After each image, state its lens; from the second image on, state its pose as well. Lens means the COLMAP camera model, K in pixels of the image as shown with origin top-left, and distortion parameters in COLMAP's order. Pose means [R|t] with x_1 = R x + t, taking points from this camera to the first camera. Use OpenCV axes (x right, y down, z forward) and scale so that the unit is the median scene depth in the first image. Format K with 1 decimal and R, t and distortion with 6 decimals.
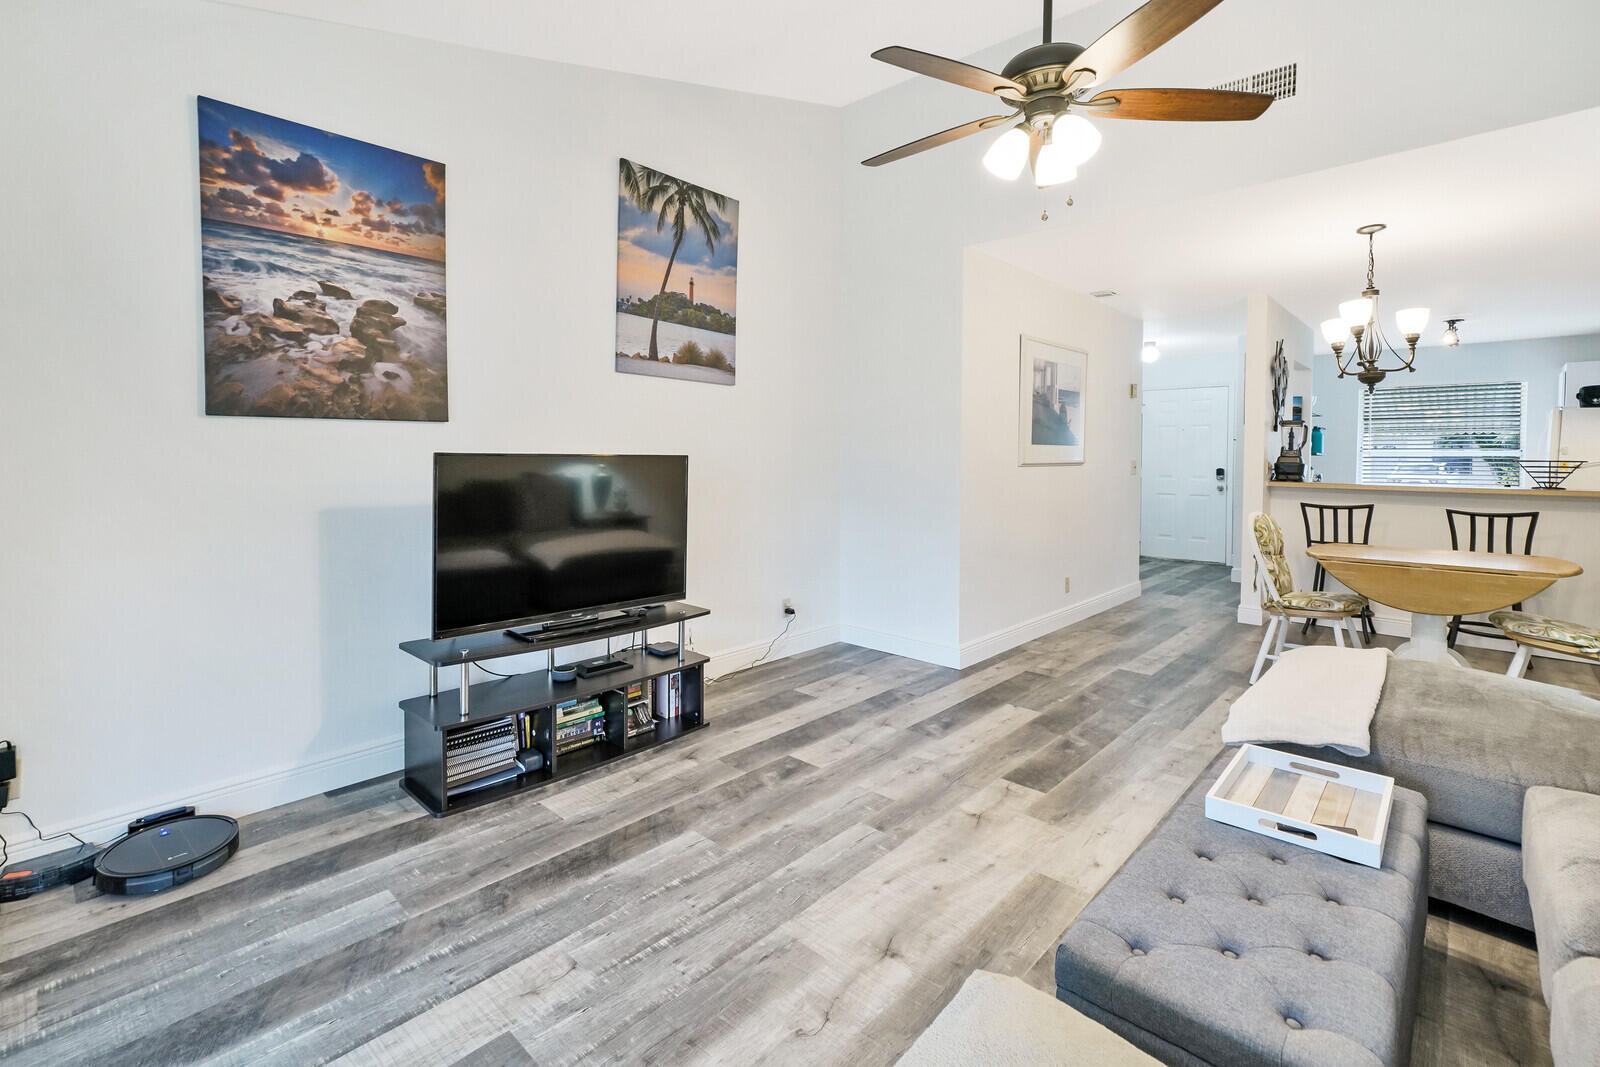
lens RADIAL K [[725.9, 0, 783.1], [0, 725.9, 471.0], [0, 0, 1]] dist [0.003565, 0.000868]
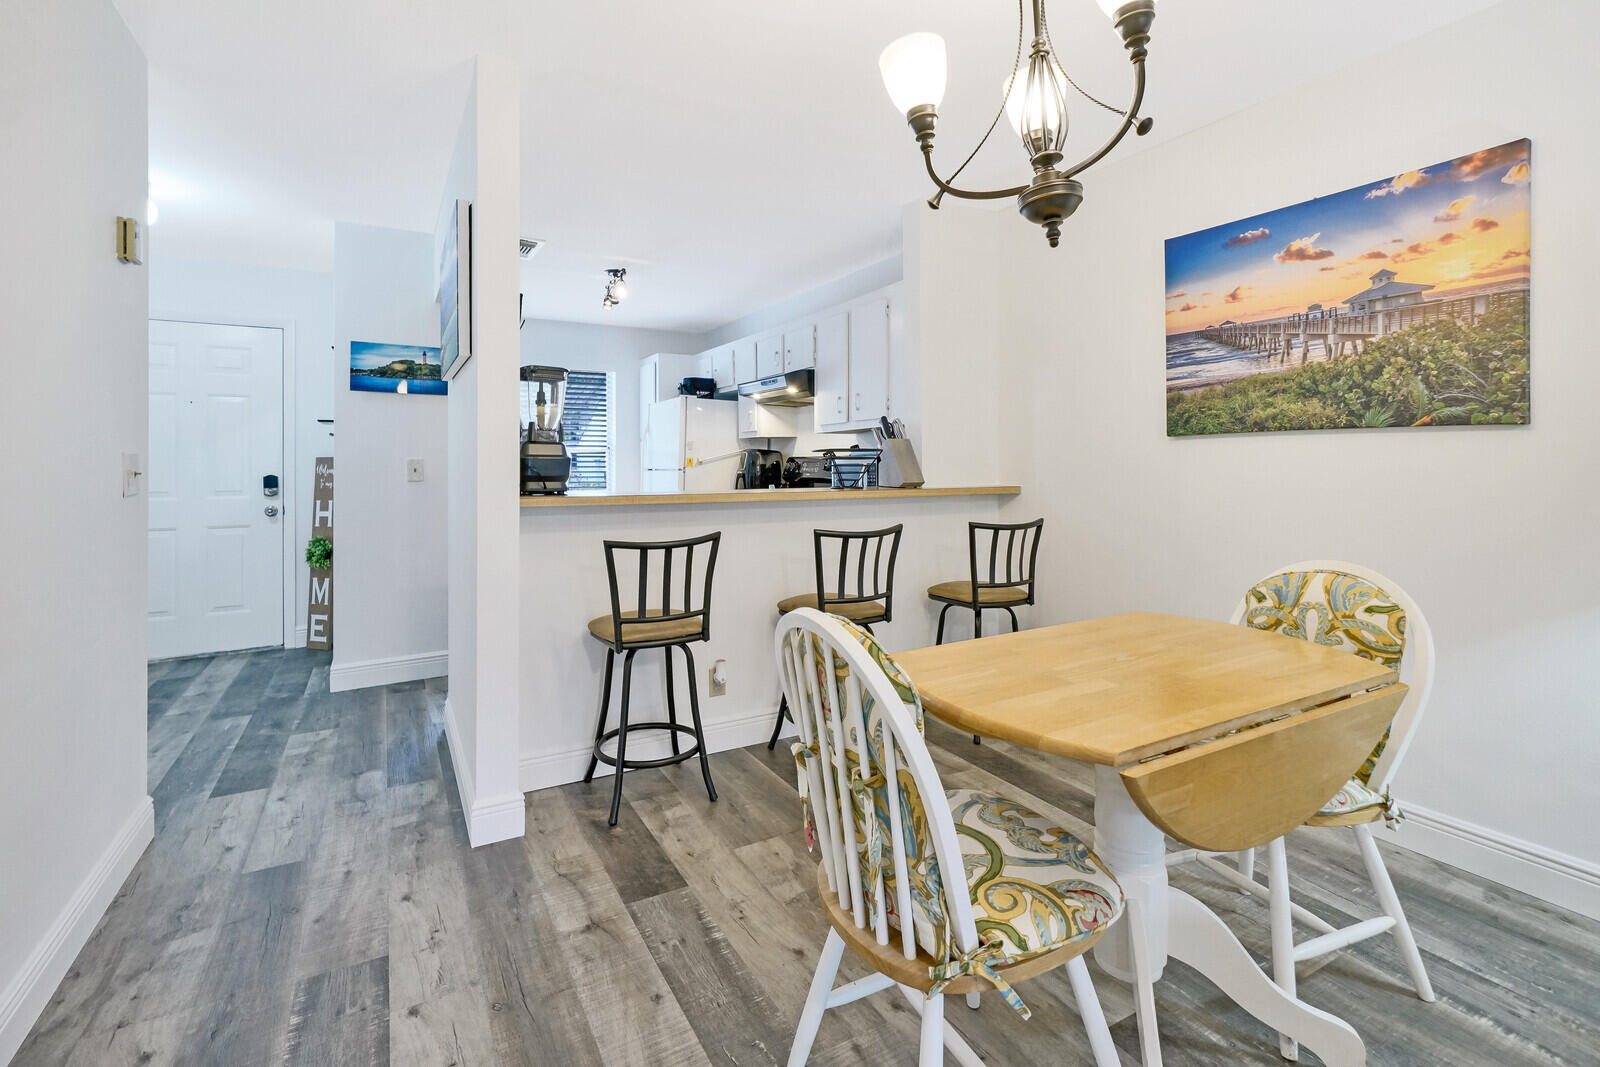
lens RADIAL K [[729.5, 0, 793.9], [0, 729.5, 464.2], [0, 0, 1]] dist [0.003754, 0.000807]
pose [[0.298639, -0.008152, 0.954331, 0.527994], [0.028105, 0.999605, -0.000256, -0.001462], [-0.953952, 0.026898, 0.298750, 1.275484]]
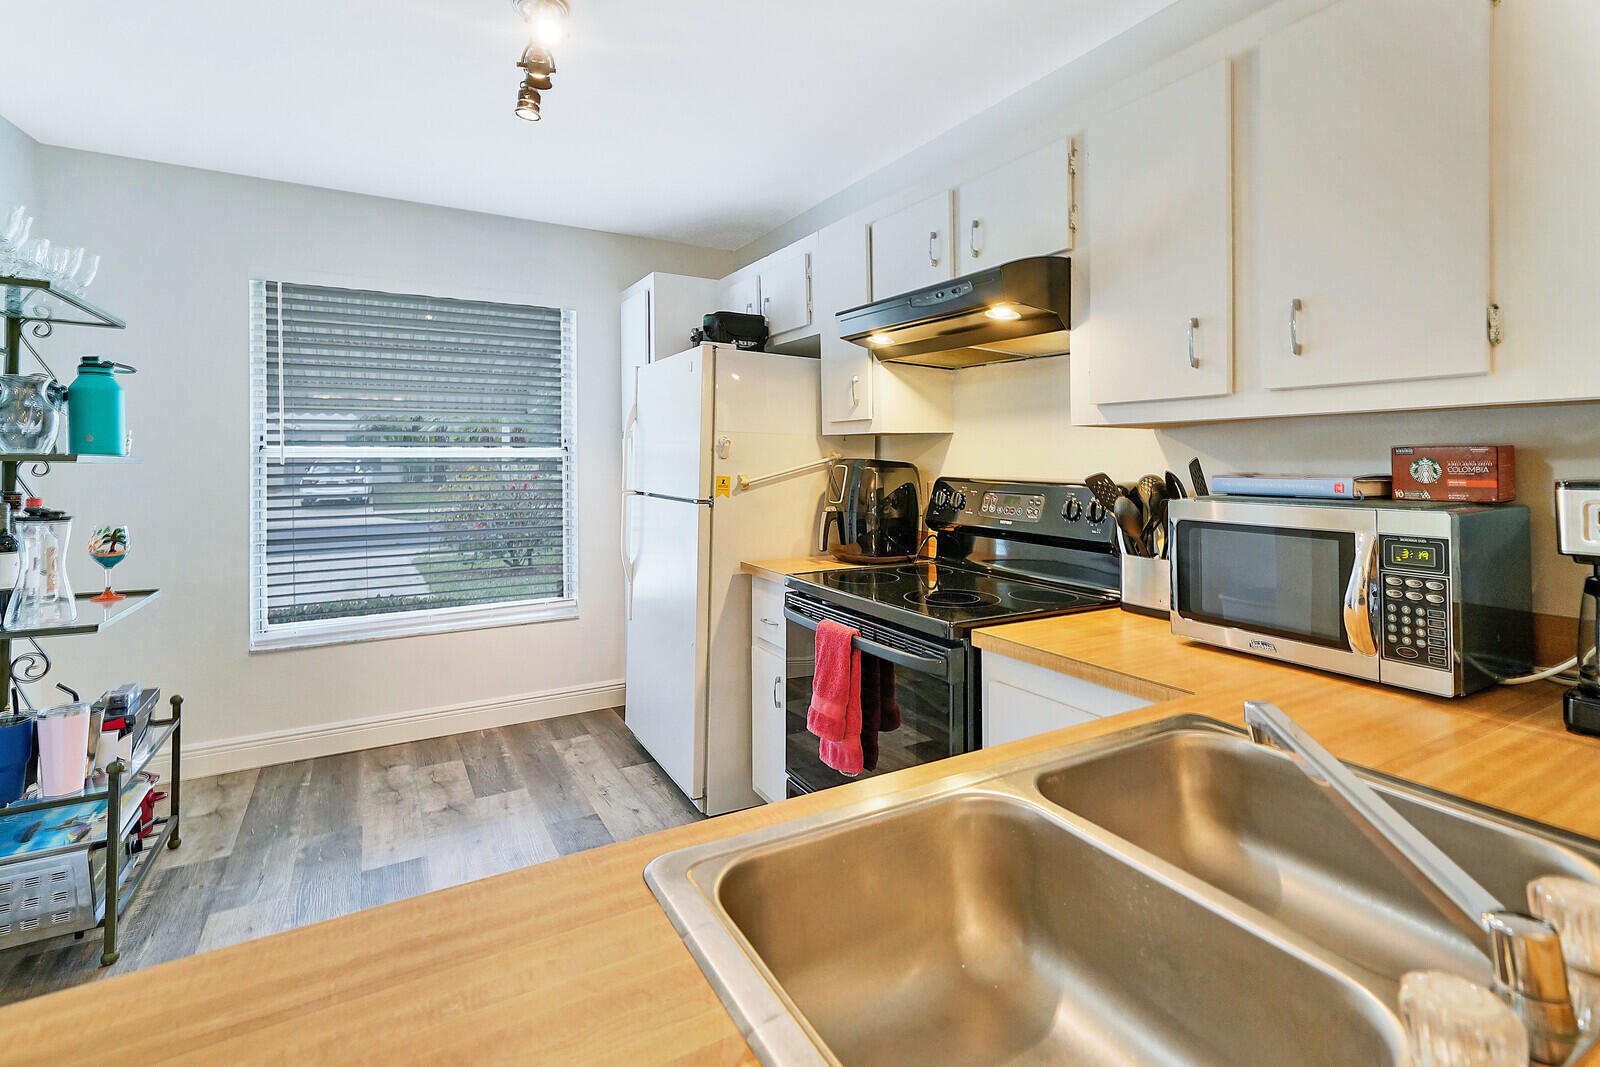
lens RADIAL K [[747.2, 0, 807.9], [0, 747.2, 463.1], [0, 0, 1]] dist [0.002978, 0.000926]
pose [[0.279435, -0.015786, 0.960035, 1.397752], [0.021198, 0.999723, 0.010269, -0.048475], [-0.959930, 0.017481, 0.279692, 1.734427]]
